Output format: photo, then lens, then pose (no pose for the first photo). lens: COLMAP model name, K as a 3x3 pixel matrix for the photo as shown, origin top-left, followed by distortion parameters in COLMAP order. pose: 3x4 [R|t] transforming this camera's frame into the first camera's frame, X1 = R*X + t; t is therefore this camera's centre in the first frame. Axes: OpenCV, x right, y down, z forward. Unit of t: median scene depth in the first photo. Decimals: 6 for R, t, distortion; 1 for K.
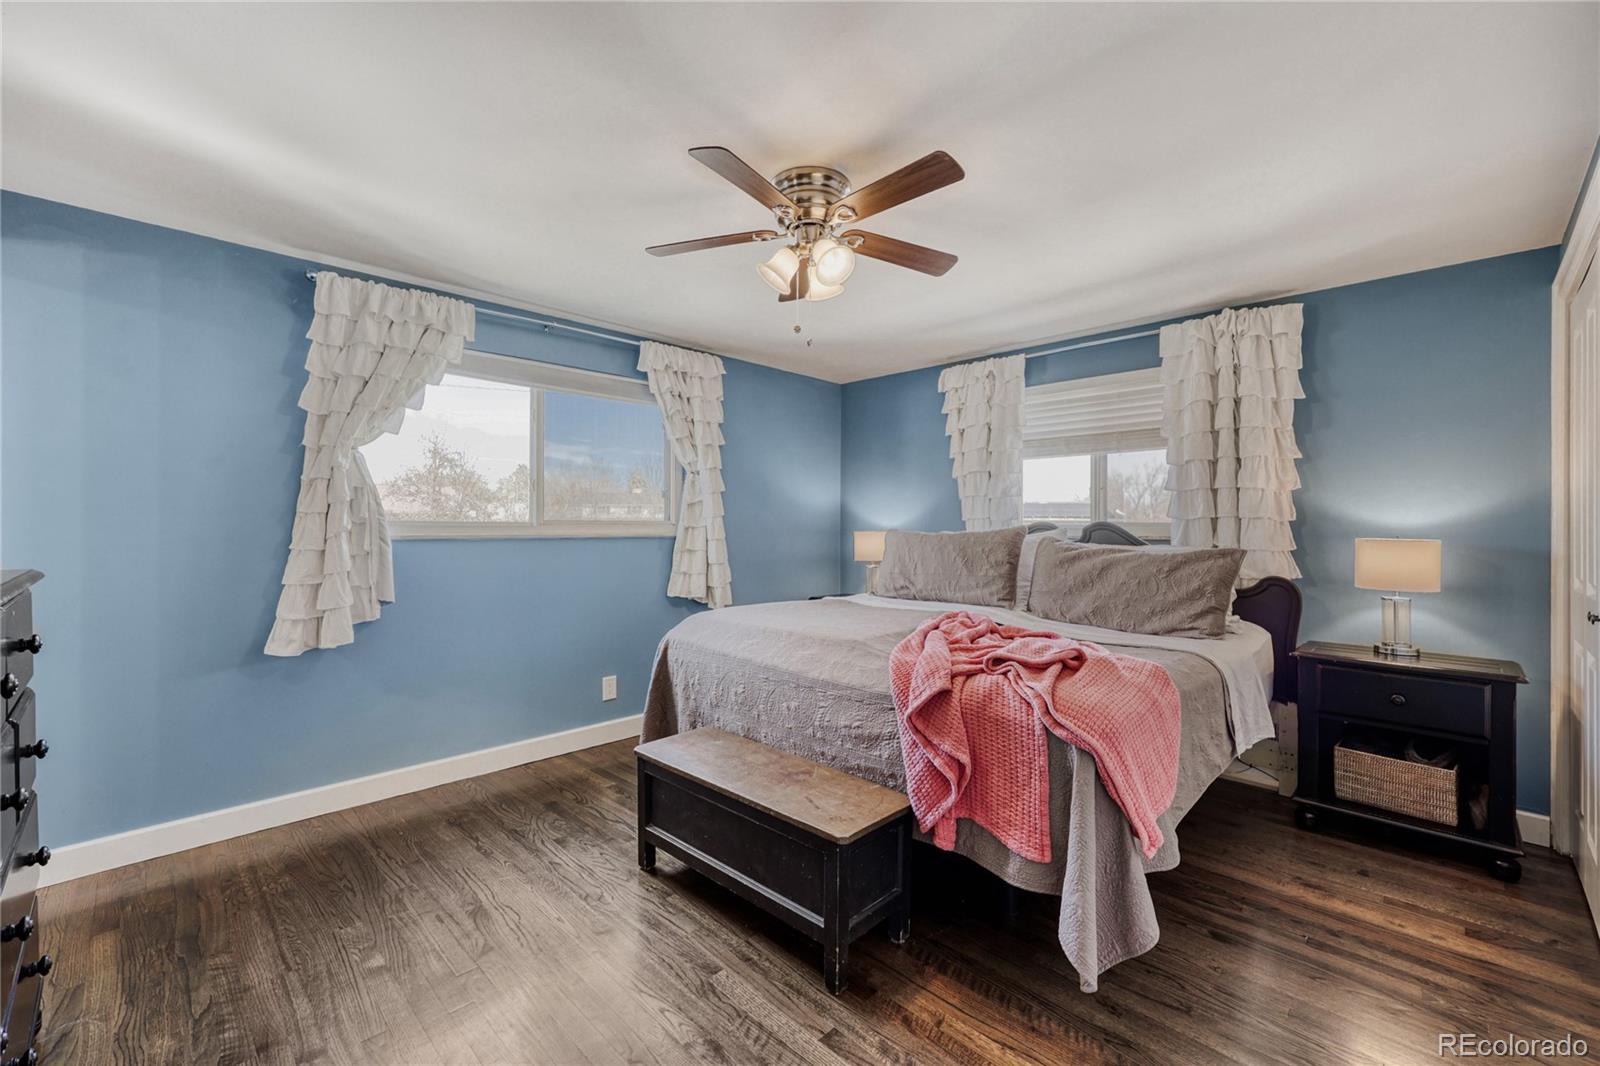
lens RADIAL K [[655.9, 0, 806.6], [0, 655.9, 532.0], [0, 0, 1]] dist [0.001045, -0.000127]
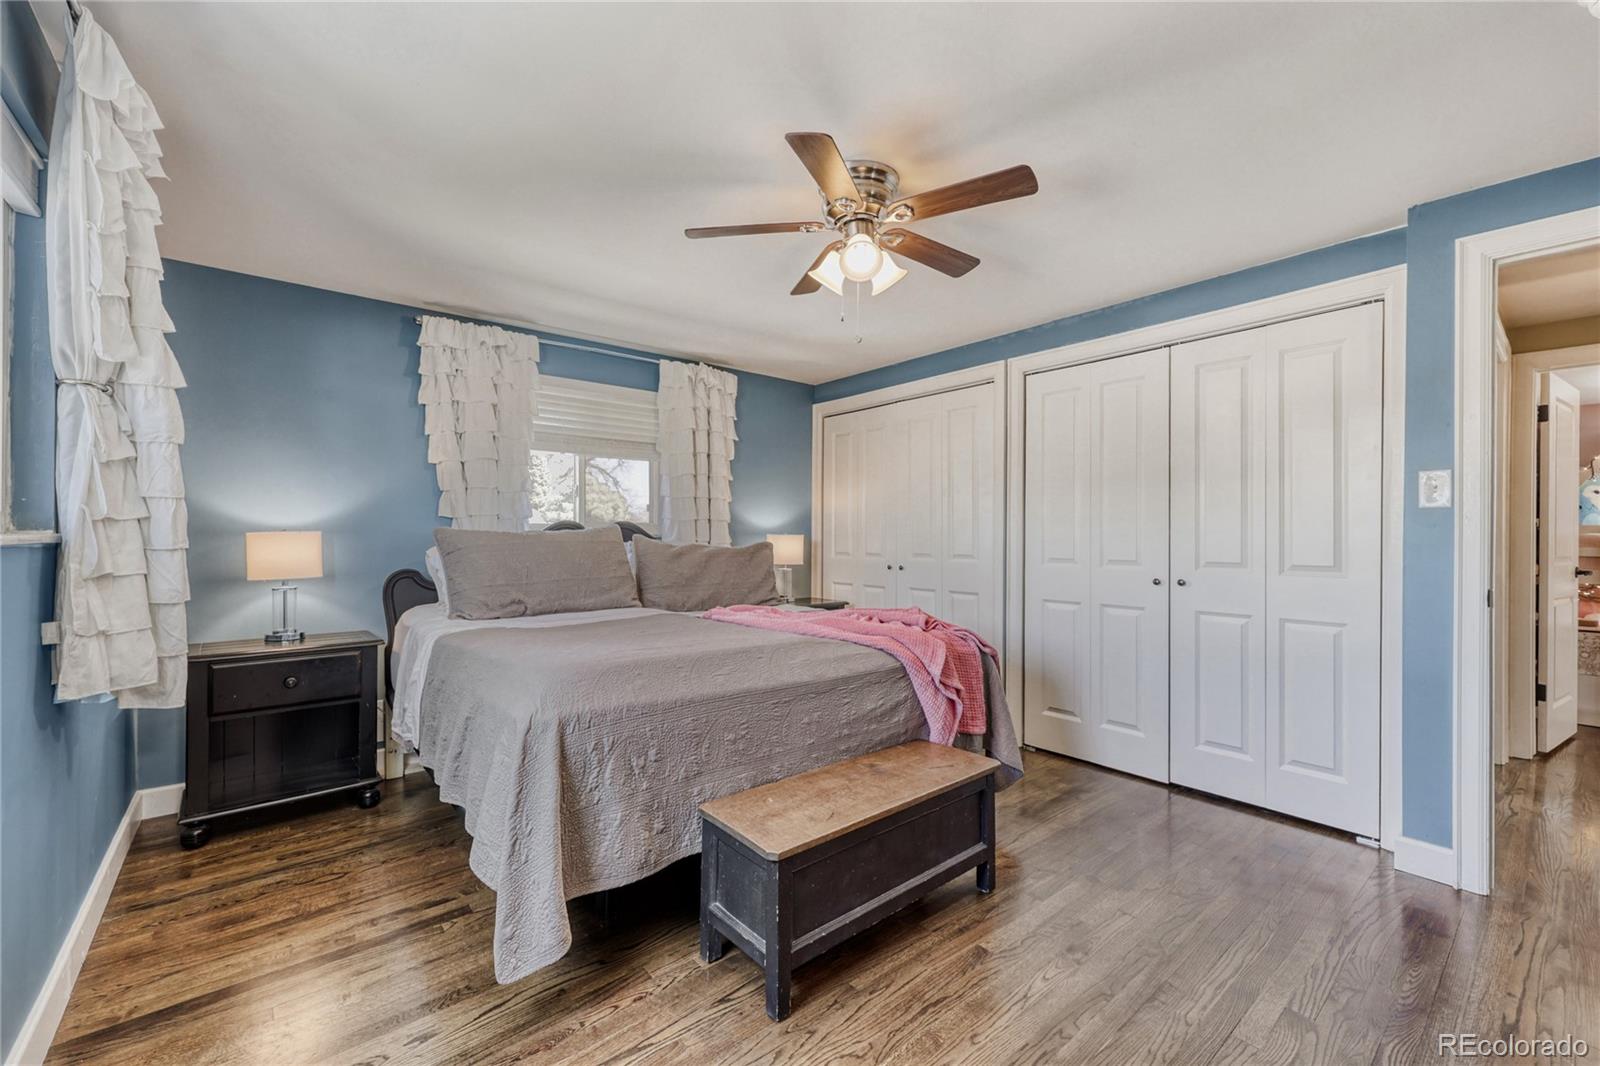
lens RADIAL K [[655.9, 0, 806.6], [0, 655.9, 532.0], [0, 0, 1]] dist [0.001045, -0.000127]
pose [[0.097920, -0.011224, 0.995131, -0.593762], [-0.000848, 0.999935, 0.011362, -0.008272], [-0.995194, -0.001956, 0.097904, 0.571984]]
